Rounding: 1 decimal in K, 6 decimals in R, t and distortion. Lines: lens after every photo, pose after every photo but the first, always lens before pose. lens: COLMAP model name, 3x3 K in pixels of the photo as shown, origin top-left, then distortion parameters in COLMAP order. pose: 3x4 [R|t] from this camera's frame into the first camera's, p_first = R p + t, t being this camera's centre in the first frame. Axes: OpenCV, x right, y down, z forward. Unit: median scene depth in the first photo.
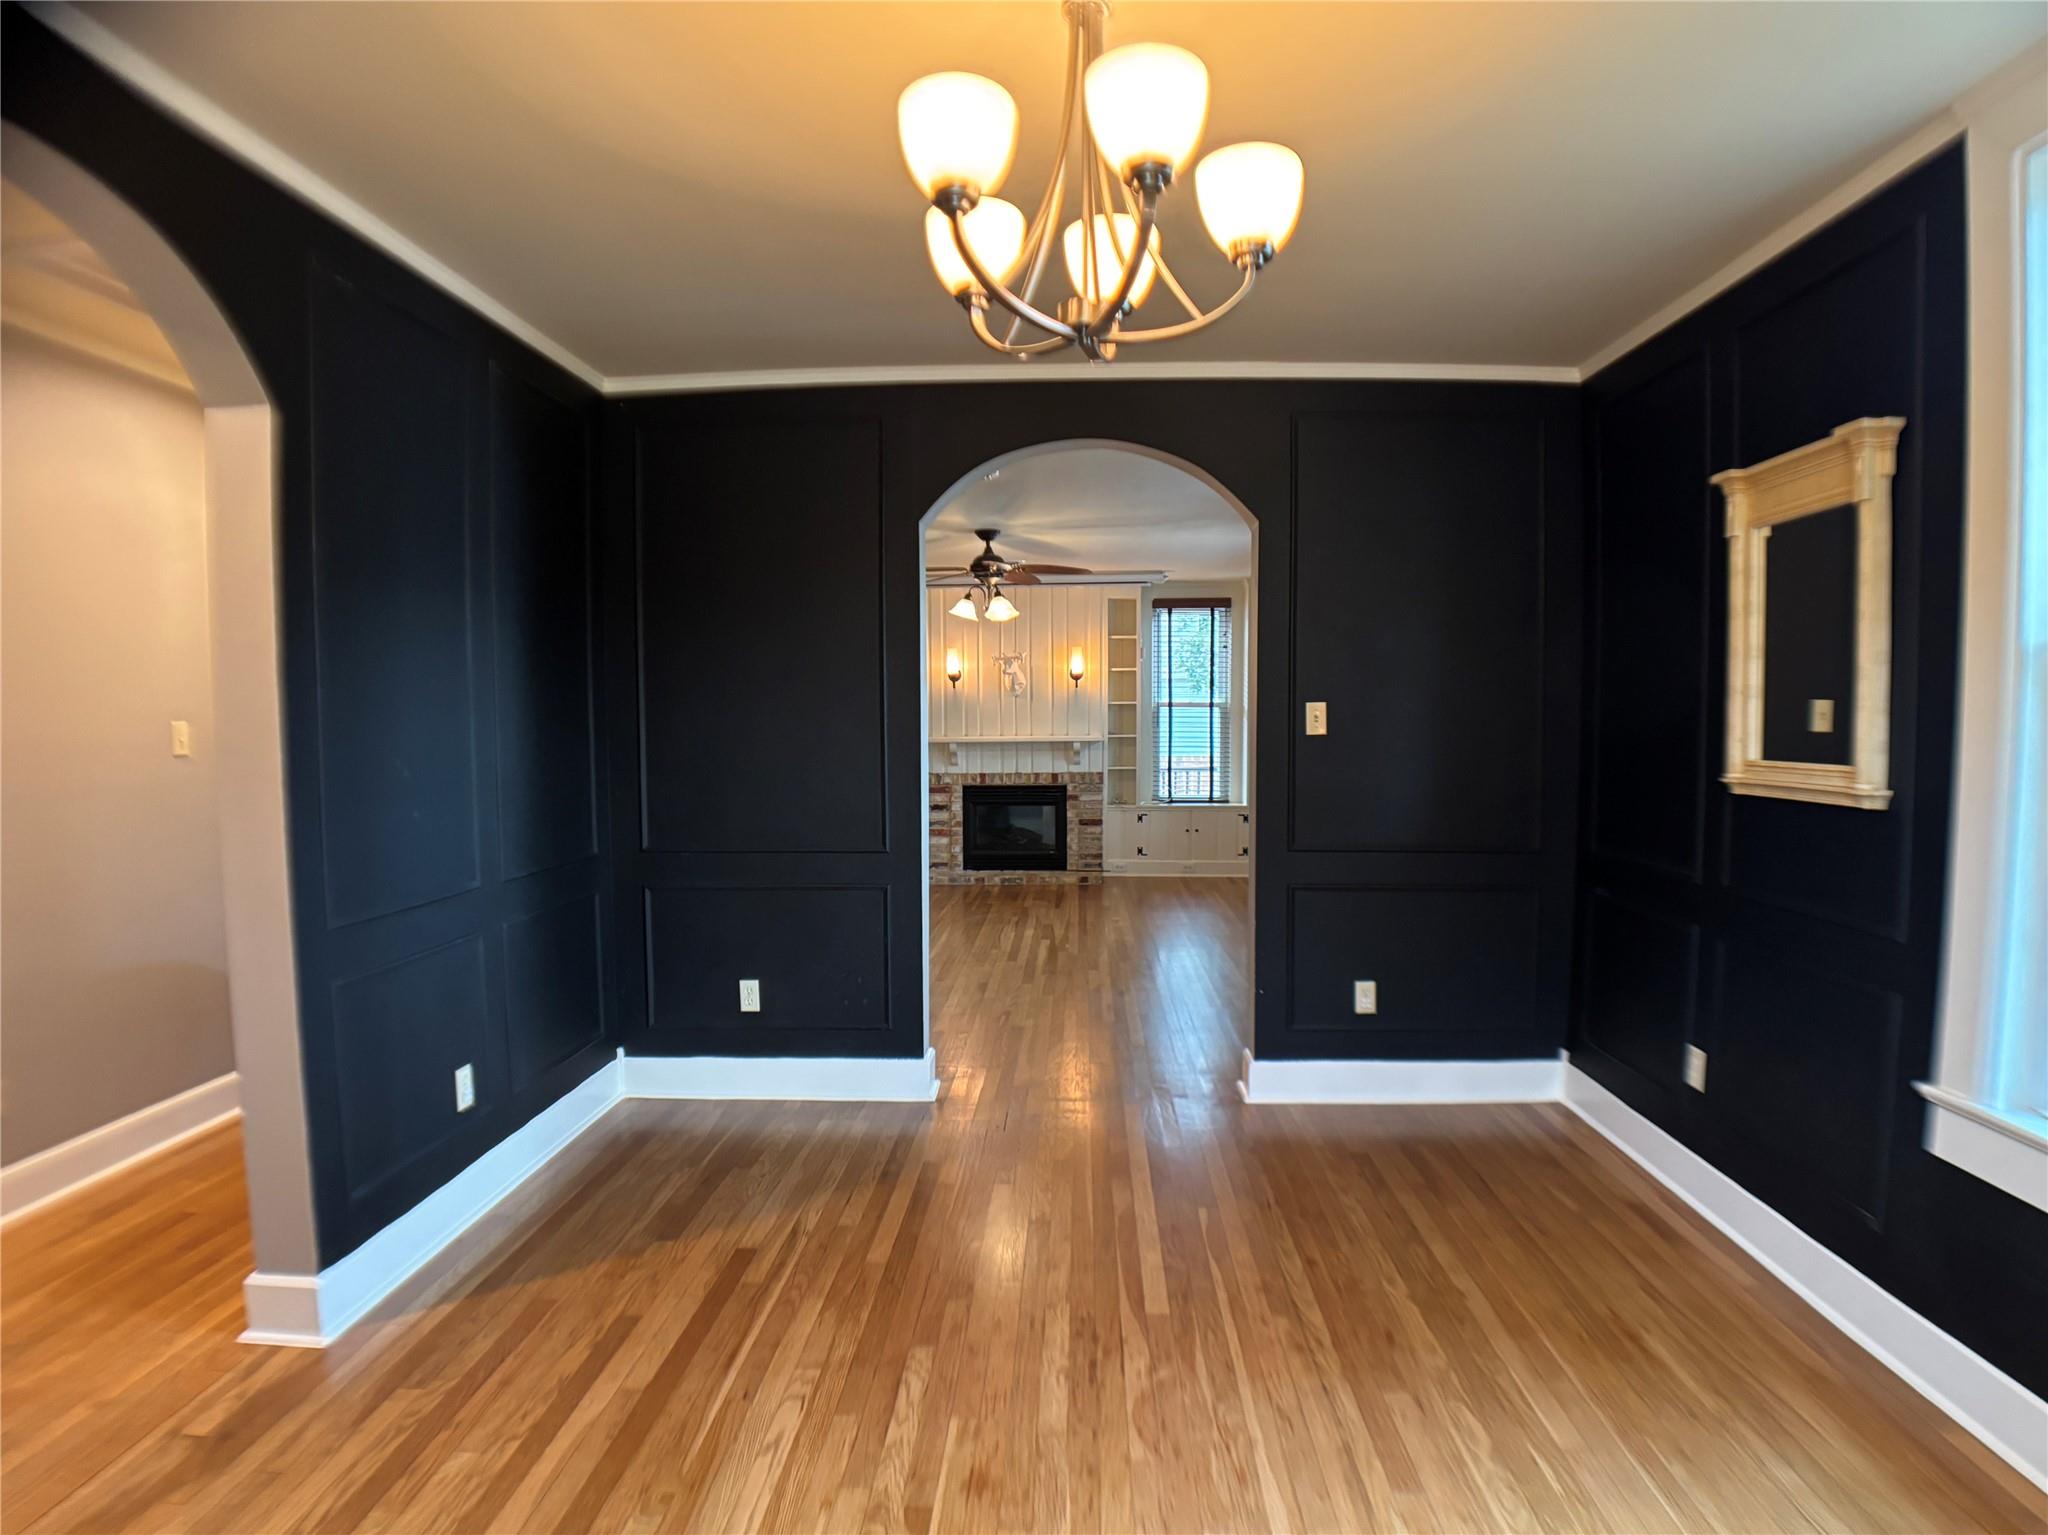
lens RADIAL K [[1073.7, 0, 1018.3], [0, 1073.7, 778.0], [0, 0, 1]] dist [-0.084551, 0.010243]
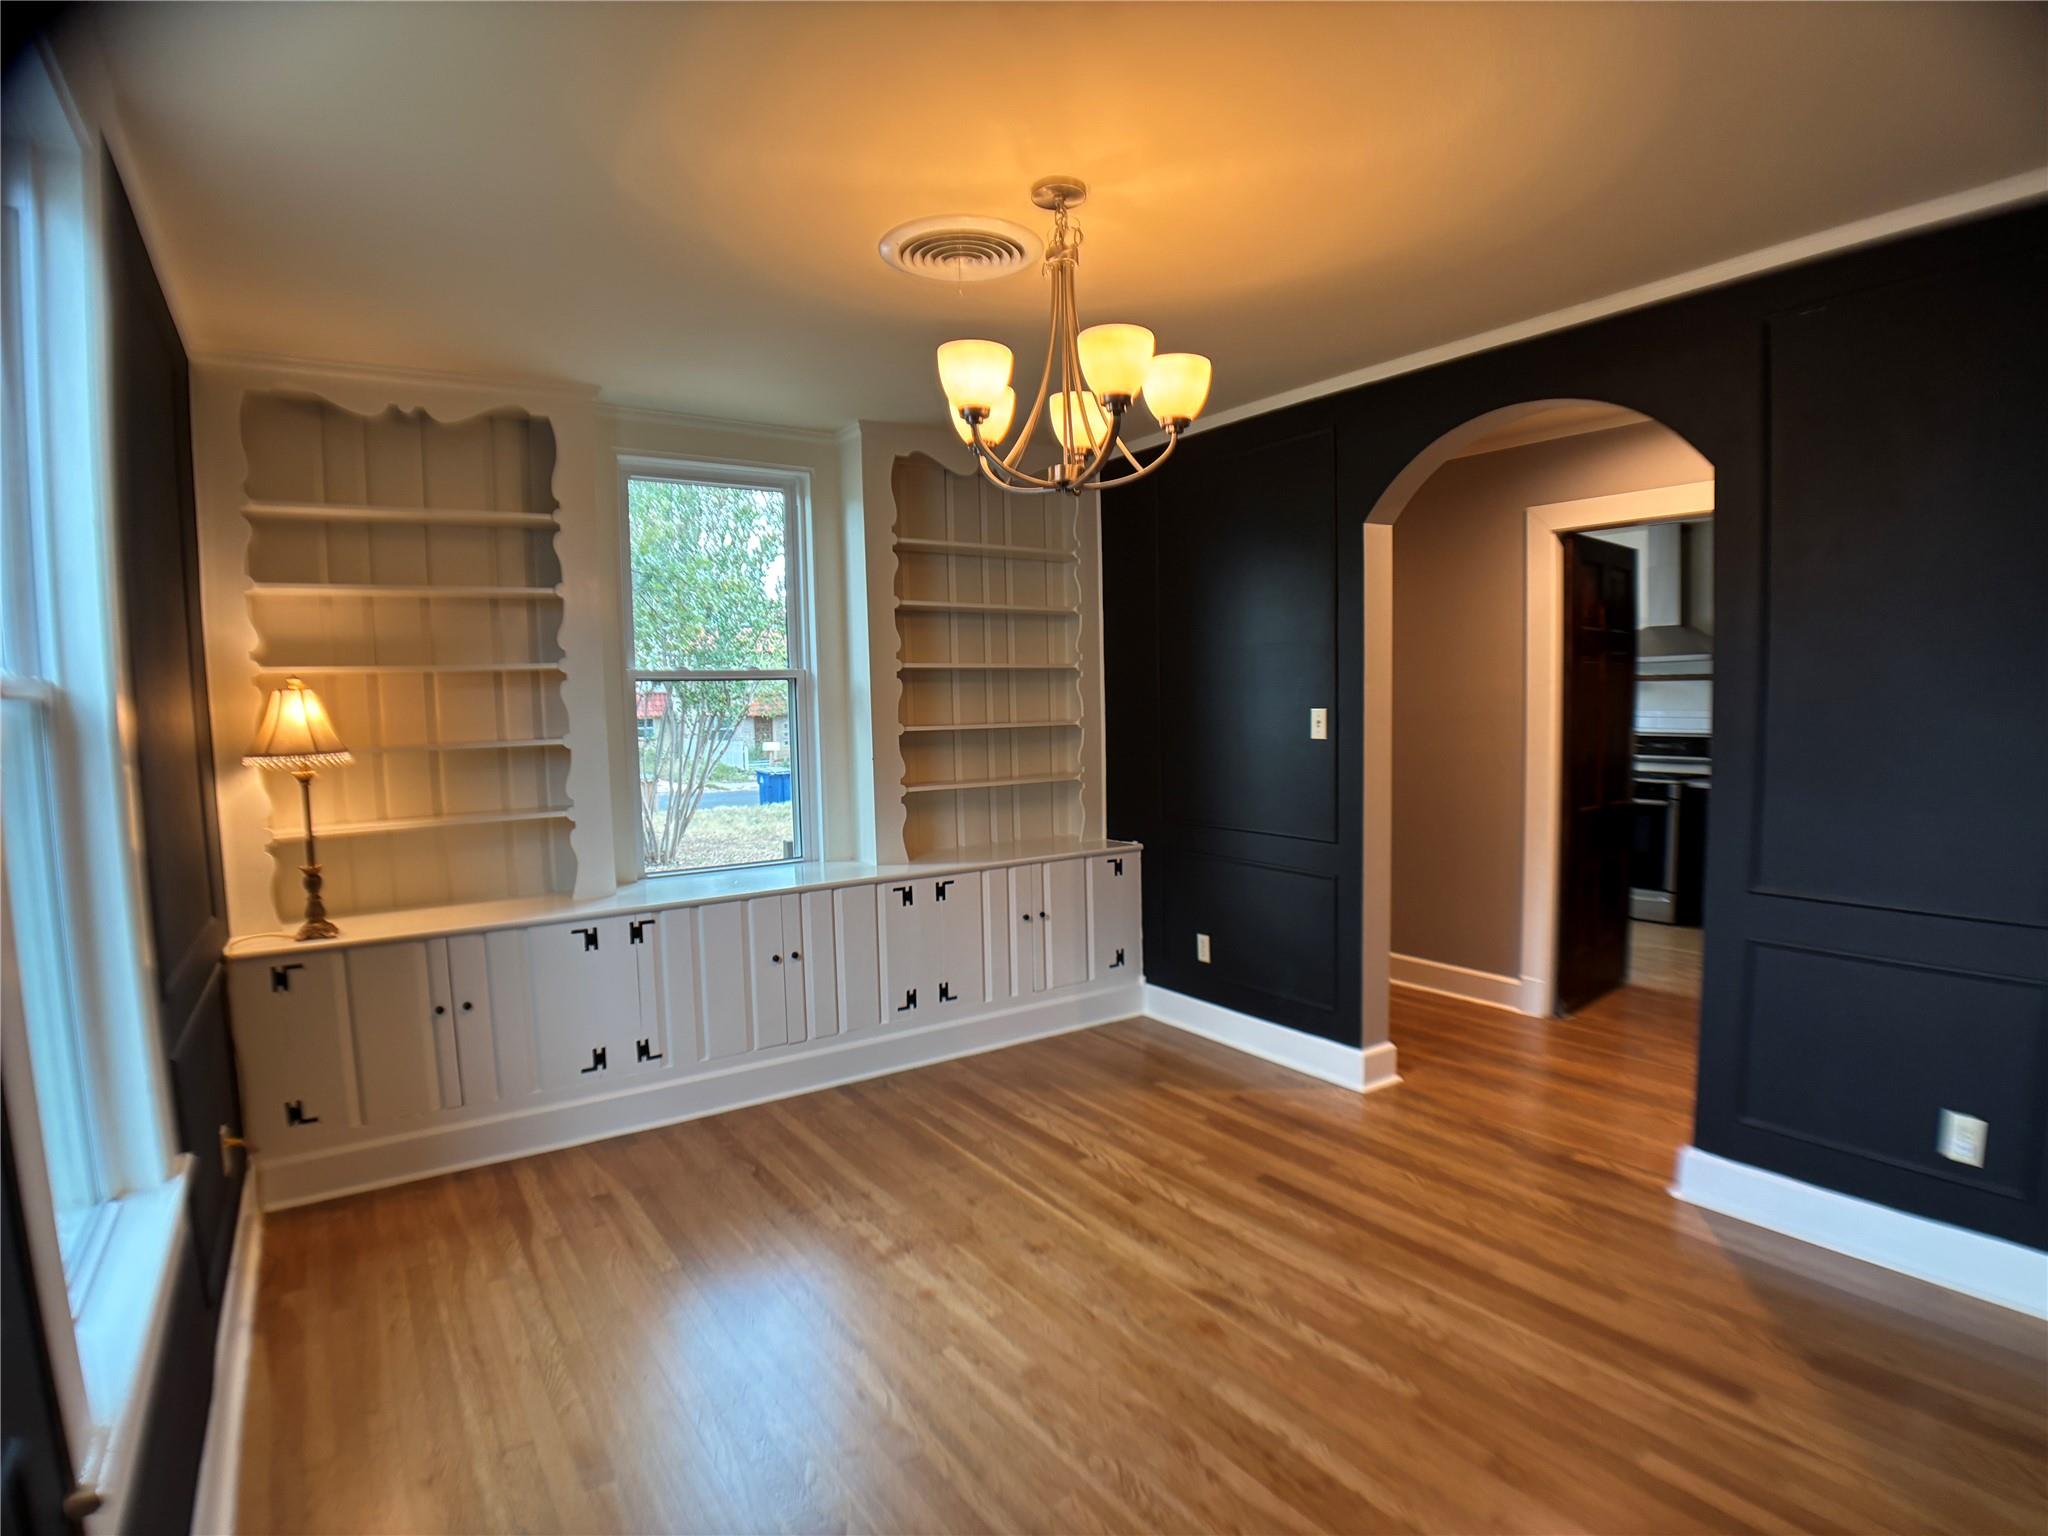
lens RADIAL K [[1073.7, 0, 1018.3], [0, 1073.7, 778.5], [0, 0, 1]] dist [-0.084551, 0.010243]
pose [[-0.787919, 0.075154, -0.611176, 0.776596], [-0.006200, 0.991506, 0.129915, -0.127966], [0.615748, 0.106152, -0.780760, 1.588233]]
